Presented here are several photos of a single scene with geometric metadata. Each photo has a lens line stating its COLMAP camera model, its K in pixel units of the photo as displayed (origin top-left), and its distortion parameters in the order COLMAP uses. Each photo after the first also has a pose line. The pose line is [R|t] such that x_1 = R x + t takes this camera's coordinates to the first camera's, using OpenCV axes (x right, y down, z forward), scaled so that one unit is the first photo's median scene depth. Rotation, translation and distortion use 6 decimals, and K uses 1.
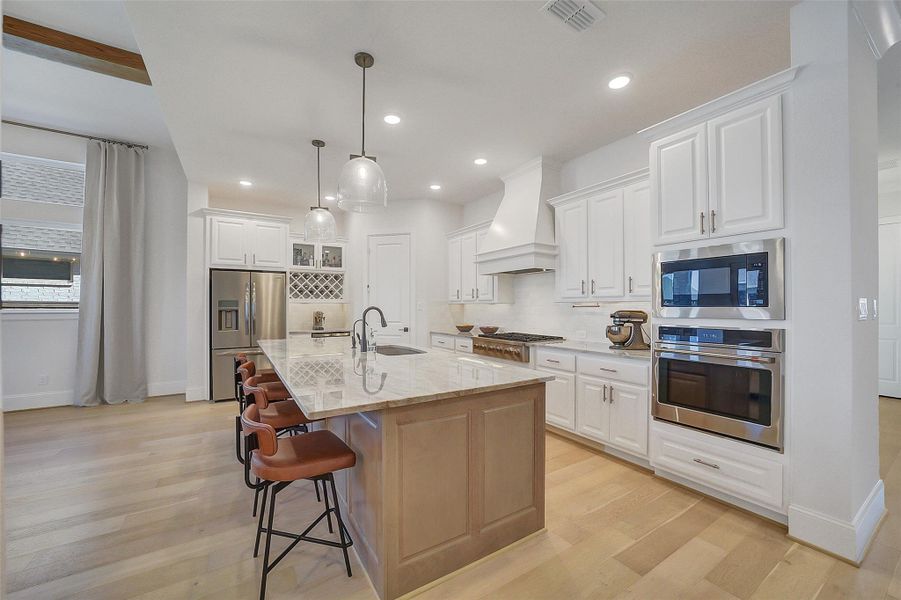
lens RADIAL K [[351.2, 0, 452.1], [0, 351.2, 304.9], [0, 0, 1]] dist [-0.029194, 0.006054]
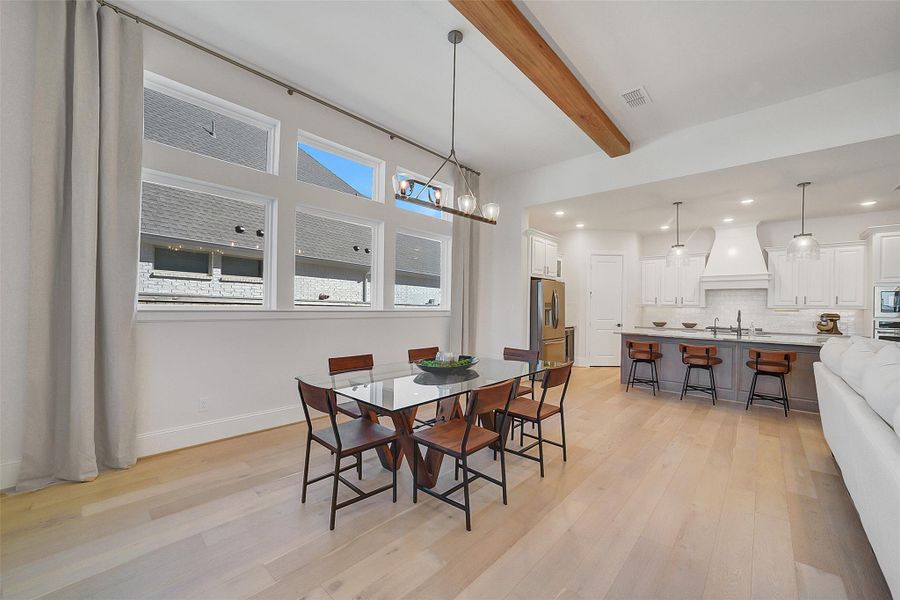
lens RADIAL K [[350.8, 0, 453.7], [0, 350.8, 304.7], [0, 0, 1]] dist [-0.029194, 0.006054]
pose [[0.965366, 0.017001, 0.260345, -1.303527], [-0.017702, 0.999843, 0.000351, 0.002159], [-0.260298, -0.004947, 0.965516, -0.172884]]
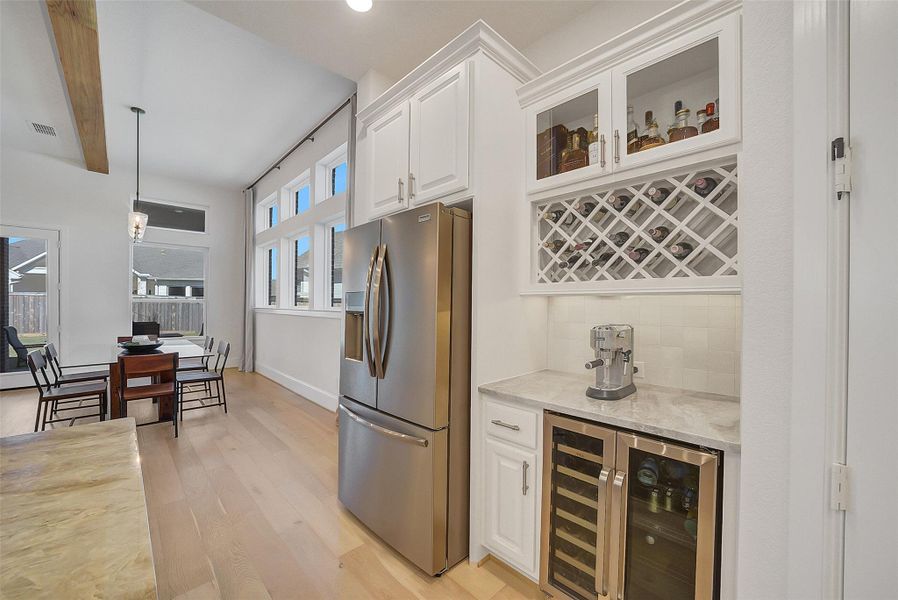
lens RADIAL K [[350.0, 0, 450.1], [0, 350.0, 304.6], [0, 0, 1]] dist [-0.029194, 0.006054]
pose [[0.197714, 0.001950, -0.980258, -0.177595], [-0.003140, 0.999994, 0.001356, 0.003152], [0.980255, 0.002810, 0.197719, 1.009339]]
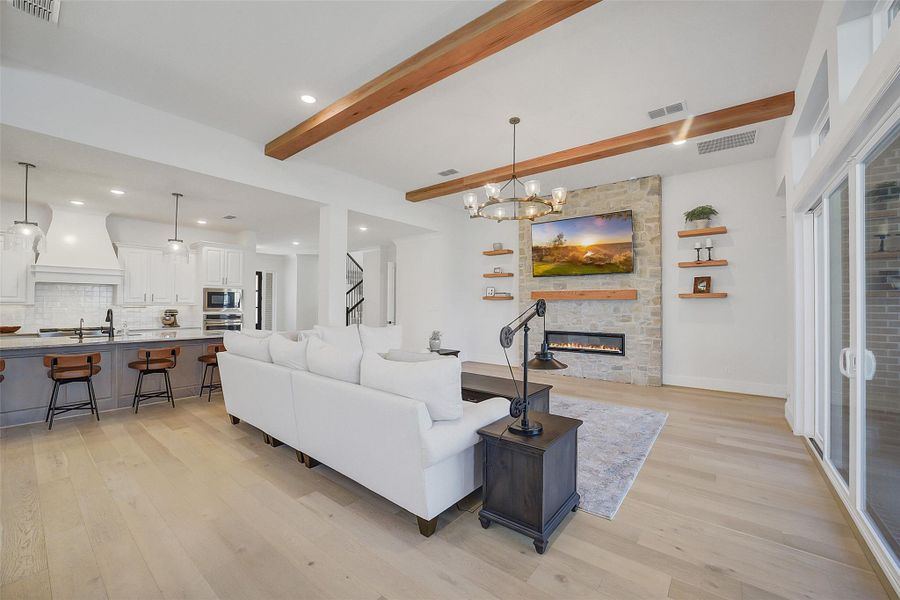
lens RADIAL K [[350.8, 0, 447.3], [0, 350.8, 301.2], [0, 0, 1]] dist [-0.029194, 0.006054]
pose [[-0.322056, 0.011498, 0.946651, -1.397866], [-0.006966, 0.999870, -0.014514, -0.010743], [-0.946695, -0.011269, -0.321934, 0.041504]]
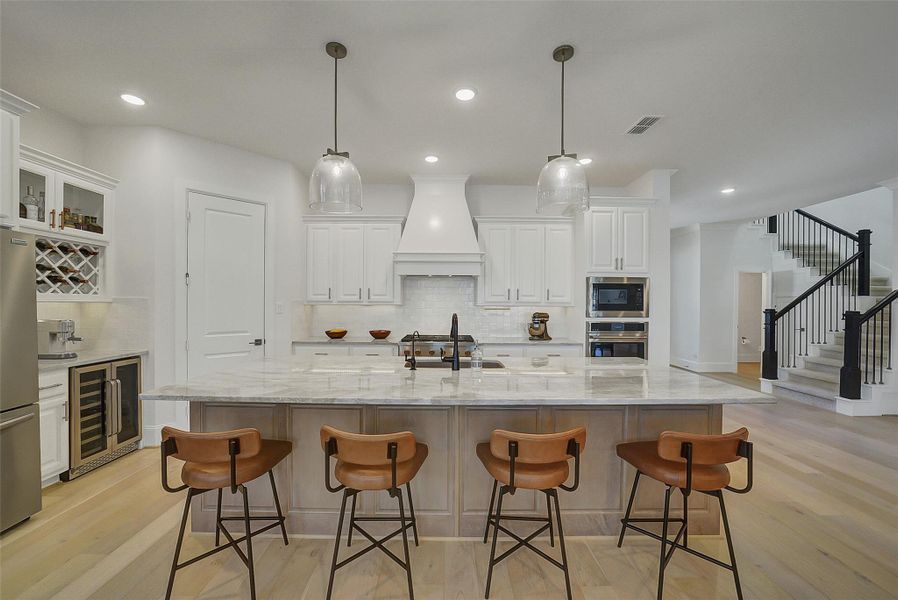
lens RADIAL K [[350.0, 0, 450.2], [0, 350.0, 303.7], [0, 0, 1]] dist [-0.029194, 0.006054]
pose [[0.532410, 0.003799, 0.846478, -0.595658], [-0.011564, 0.999929, 0.002785, -0.013027], [-0.846408, -0.011271, 0.532416, 0.371489]]
